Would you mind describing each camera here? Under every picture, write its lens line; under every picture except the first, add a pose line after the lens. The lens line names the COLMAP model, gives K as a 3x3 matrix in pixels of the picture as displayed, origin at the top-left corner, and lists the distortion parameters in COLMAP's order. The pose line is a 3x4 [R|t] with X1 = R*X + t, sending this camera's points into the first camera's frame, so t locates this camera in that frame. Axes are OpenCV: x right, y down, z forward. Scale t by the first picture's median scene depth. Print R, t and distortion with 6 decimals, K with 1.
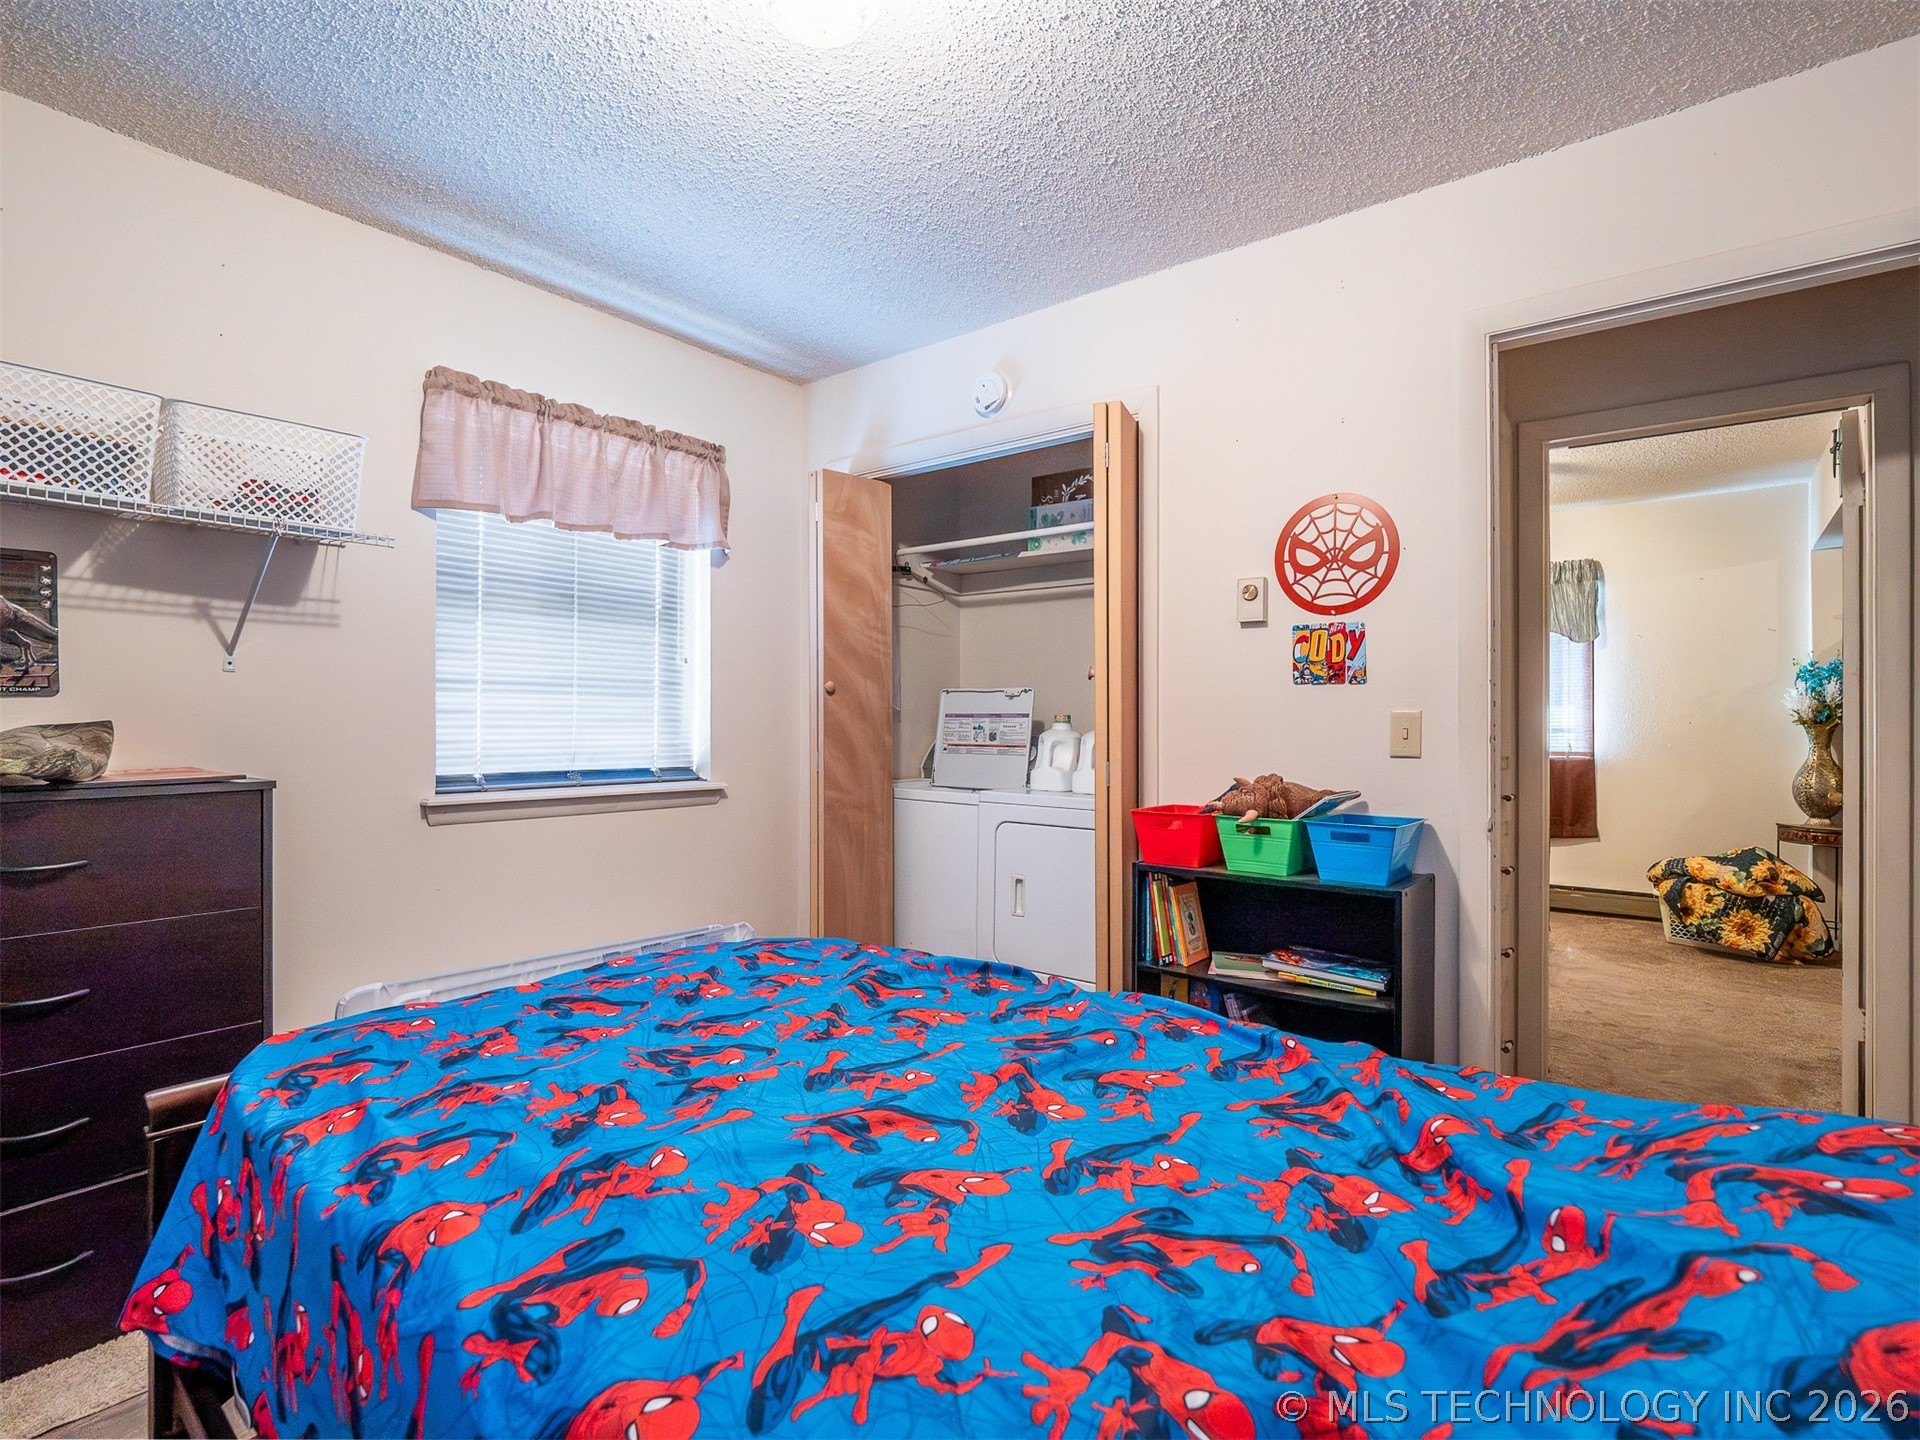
lens RADIAL K [[935.6, 0, 960.0], [0, 935.6, 720.0], [0, 0, 1]] dist [-0.001087, -0.019670]
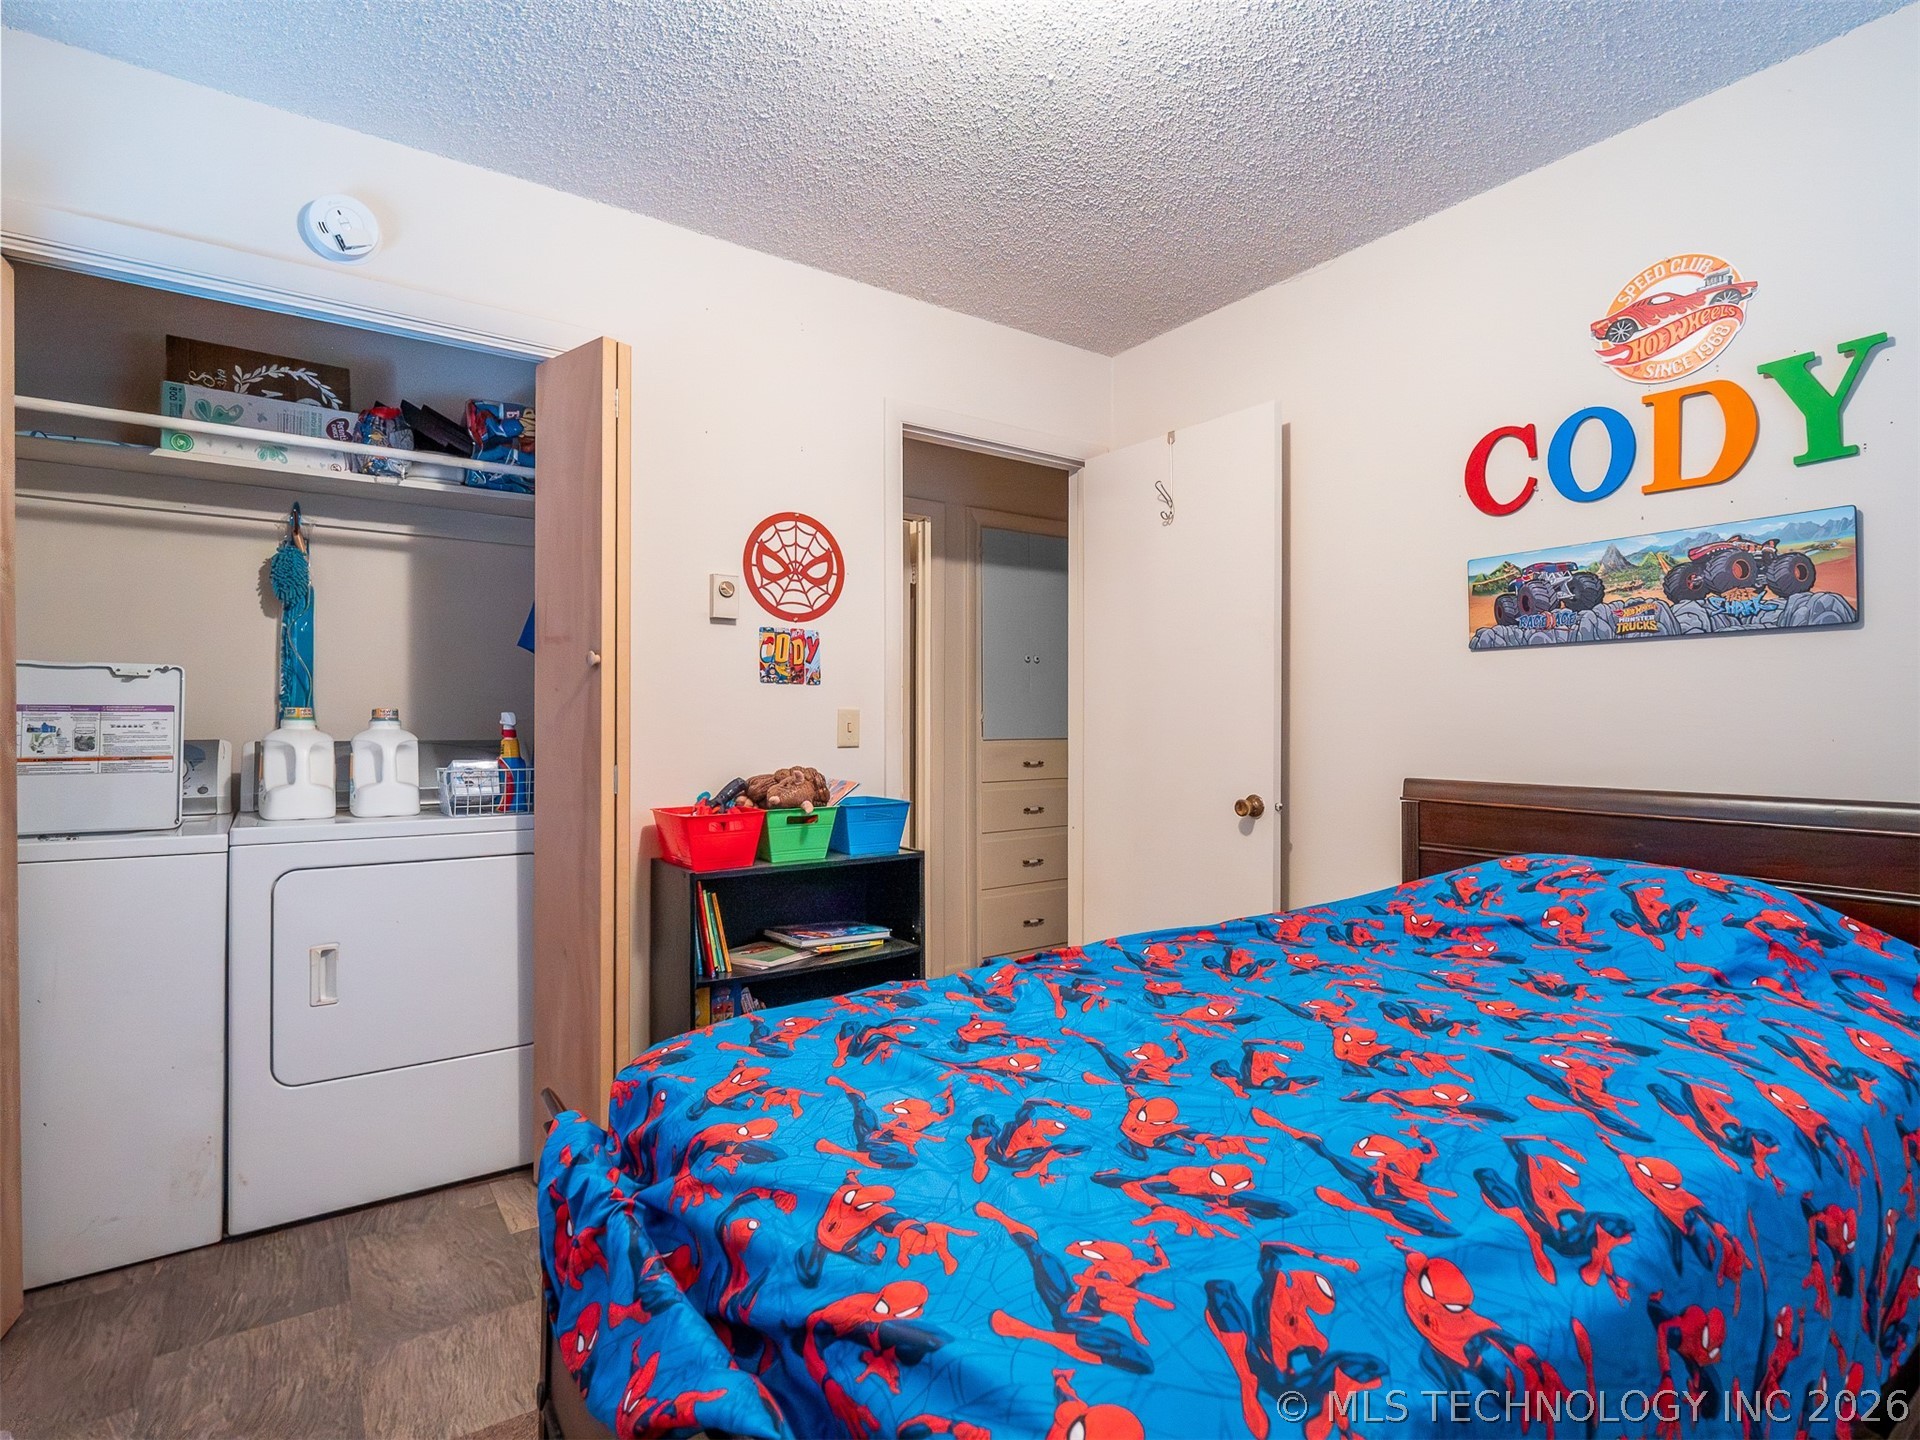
lens RADIAL K [[943.1, 0, 961.0], [0, 943.1, 716.4], [0, 0, 1]] dist [-0.002971, -0.008308]
pose [[0.286647, 0.000765, 0.958036, -0.613463], [-0.001123, 0.999999, -0.000462, 0.000527], [-0.958036, -0.000944, 0.286647, 0.486997]]
